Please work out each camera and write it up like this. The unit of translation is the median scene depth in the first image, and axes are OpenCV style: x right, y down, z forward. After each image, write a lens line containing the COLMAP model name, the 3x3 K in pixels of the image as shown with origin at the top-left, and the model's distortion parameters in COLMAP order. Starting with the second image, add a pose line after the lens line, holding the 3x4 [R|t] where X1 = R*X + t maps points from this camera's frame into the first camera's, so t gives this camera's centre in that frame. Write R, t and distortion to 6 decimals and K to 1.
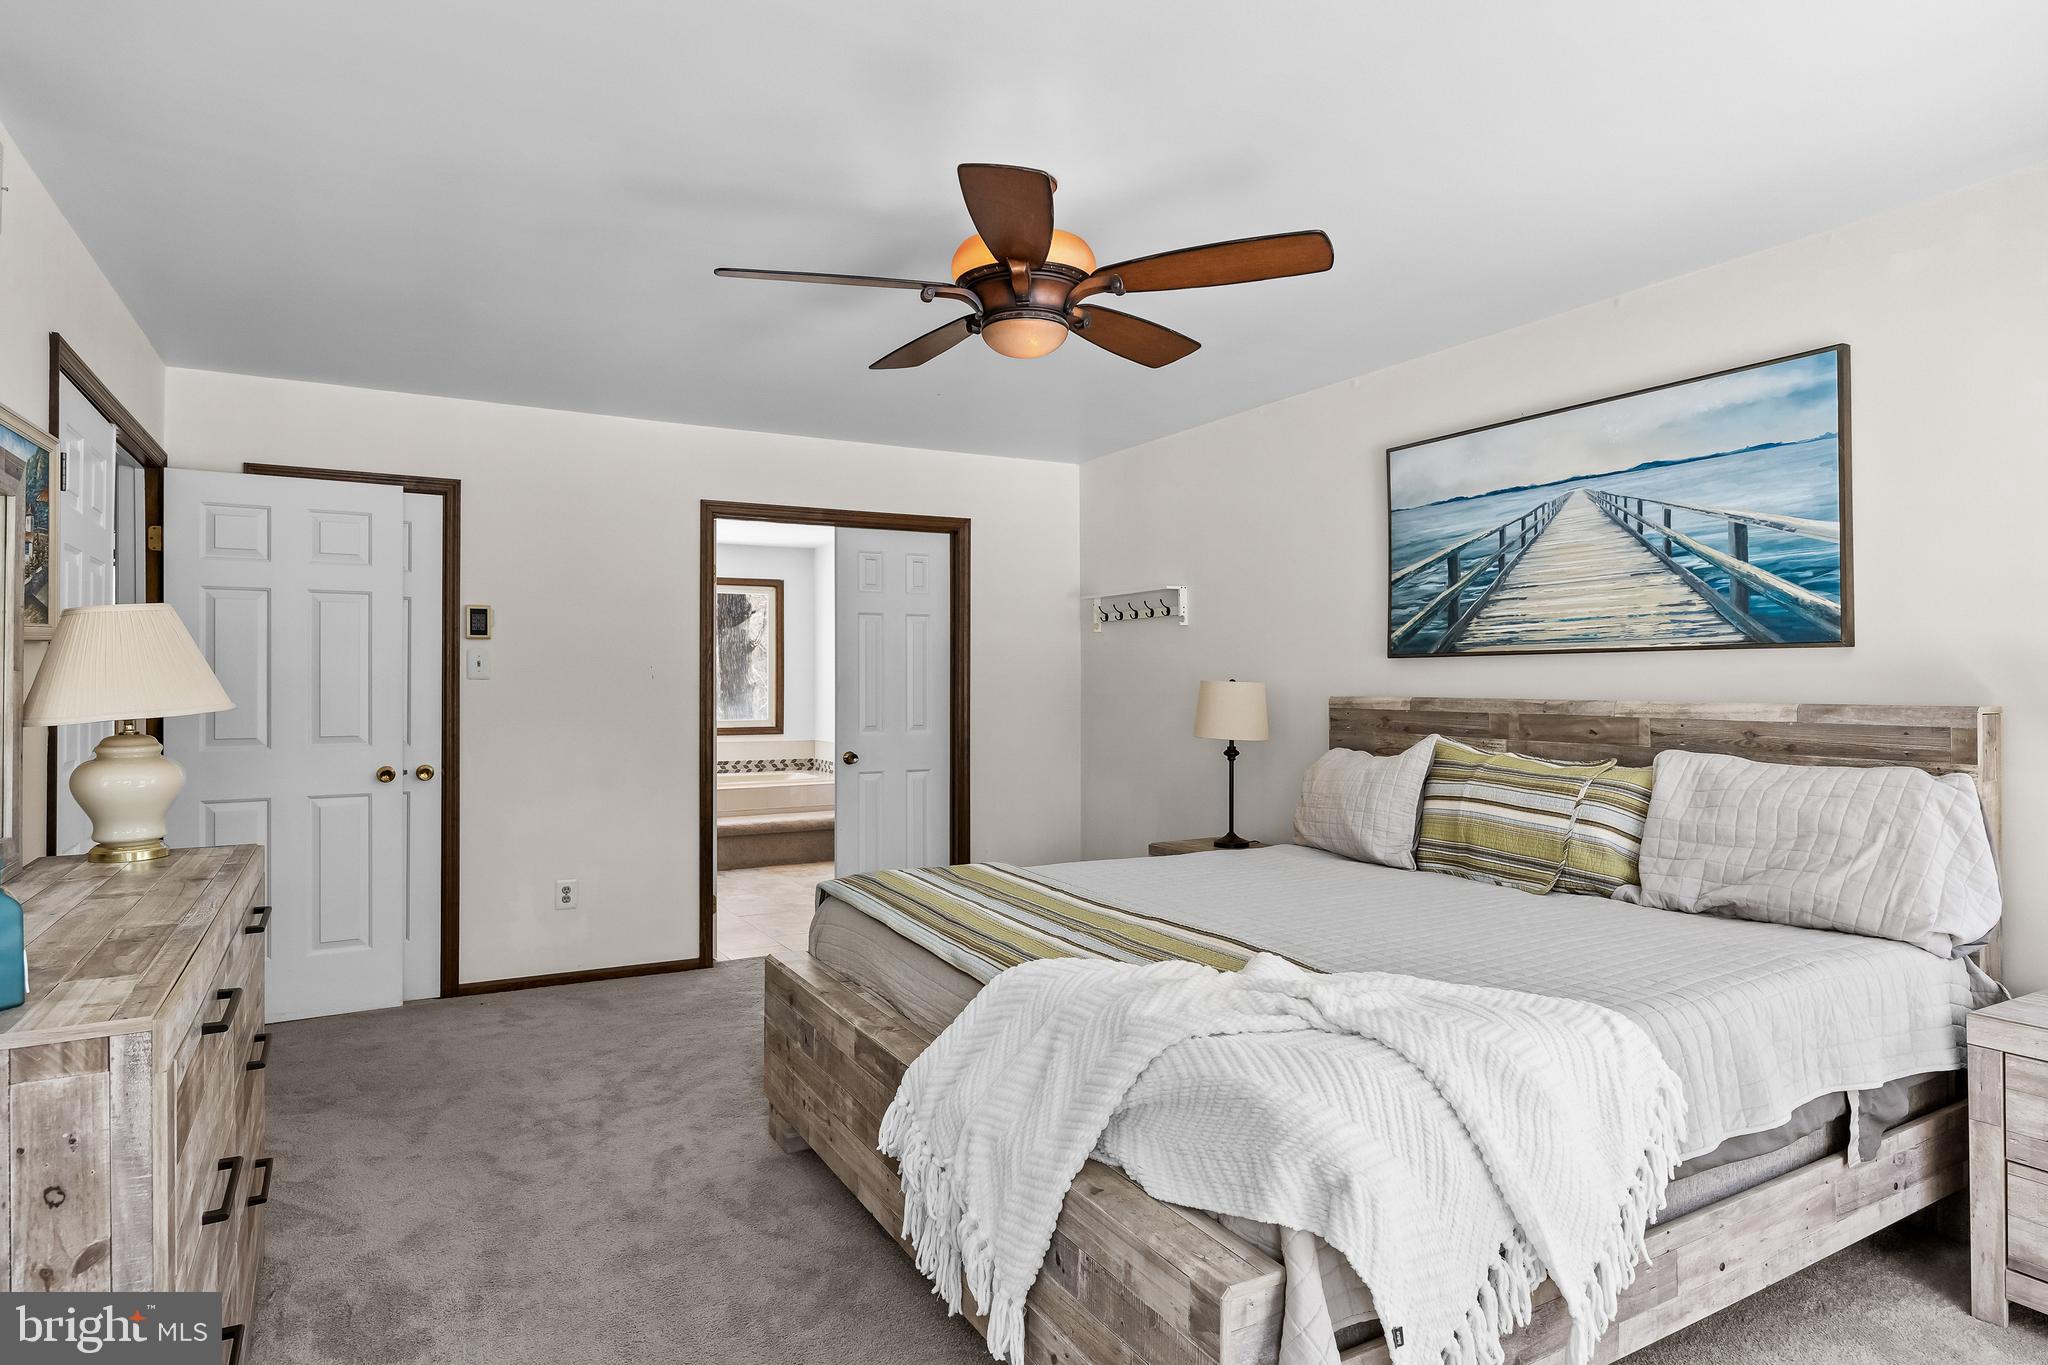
lens RADIAL K [[1150.1, 0, 1028.9], [0, 1150.1, 682.6], [0, 0, 1]] dist [-0.006001, 0.002755]
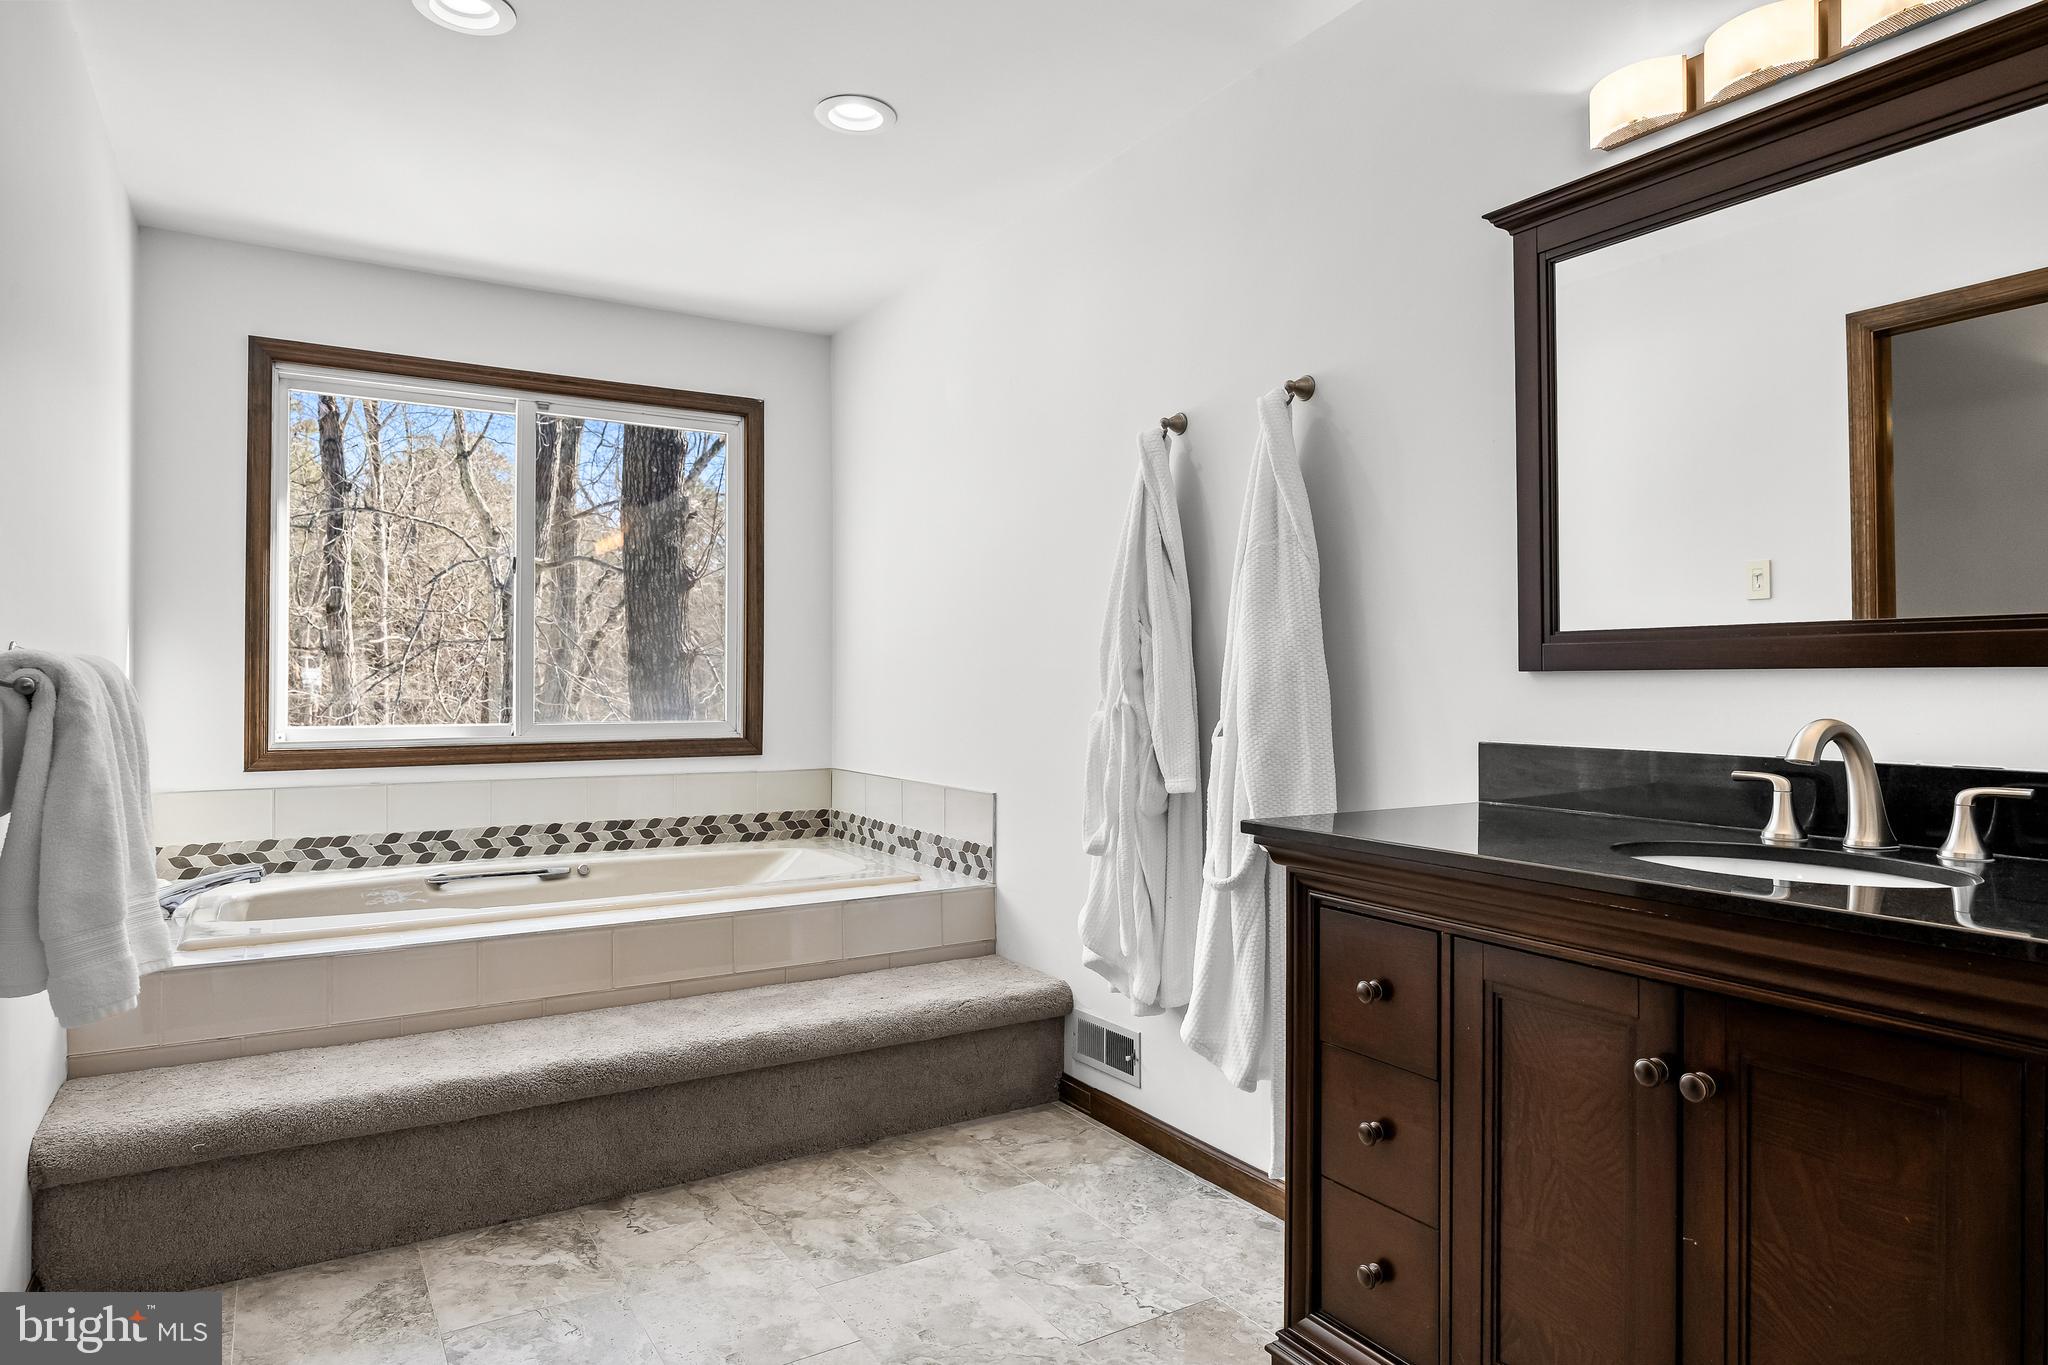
lens RADIAL K [[1202.6, 0, 1019.2], [0, 1202.6, 675.5], [0, 0, 1]] dist [-0.018297, 0.001487]
pose [[0.999462, 0.003626, 0.032592, -0.131666], [-0.003571, 0.999992, -0.001736, 0.015240], [-0.032598, 0.001618, 0.999467, 0.544776]]
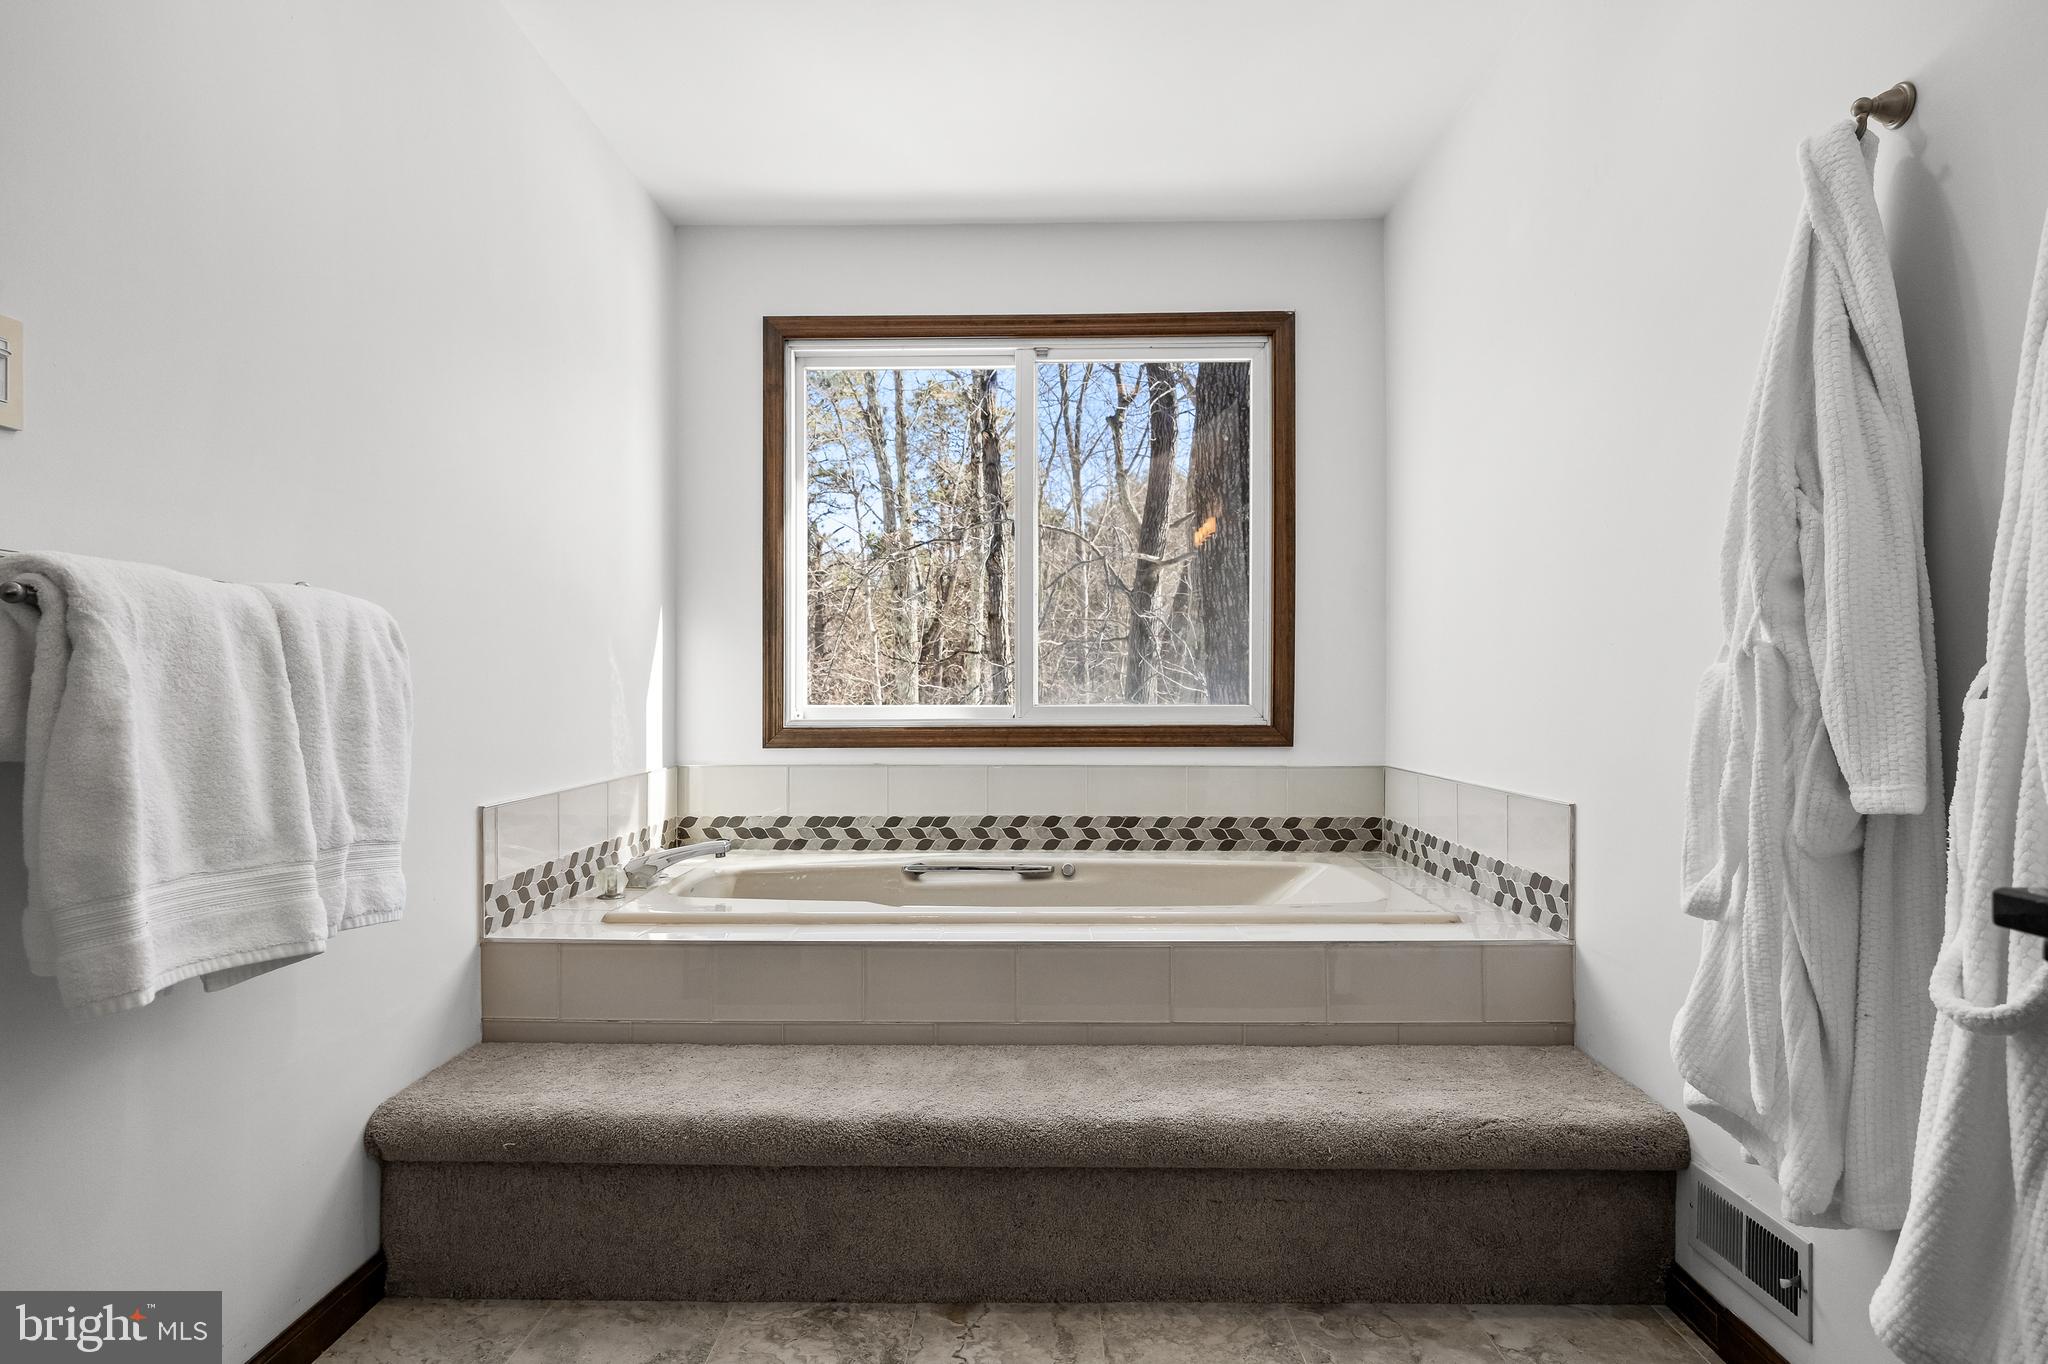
lens RADIAL K [[1150.1, 0, 1021.9], [0, 1150.1, 704.2], [0, 0, 1]] dist [-0.006001, 0.002755]
pose [[0.858934, 0.005438, -0.512057, -0.103945], [0.001481, 0.999913, 0.013105, 0.026926], [0.512084, -0.012014, 0.858851, 0.653478]]
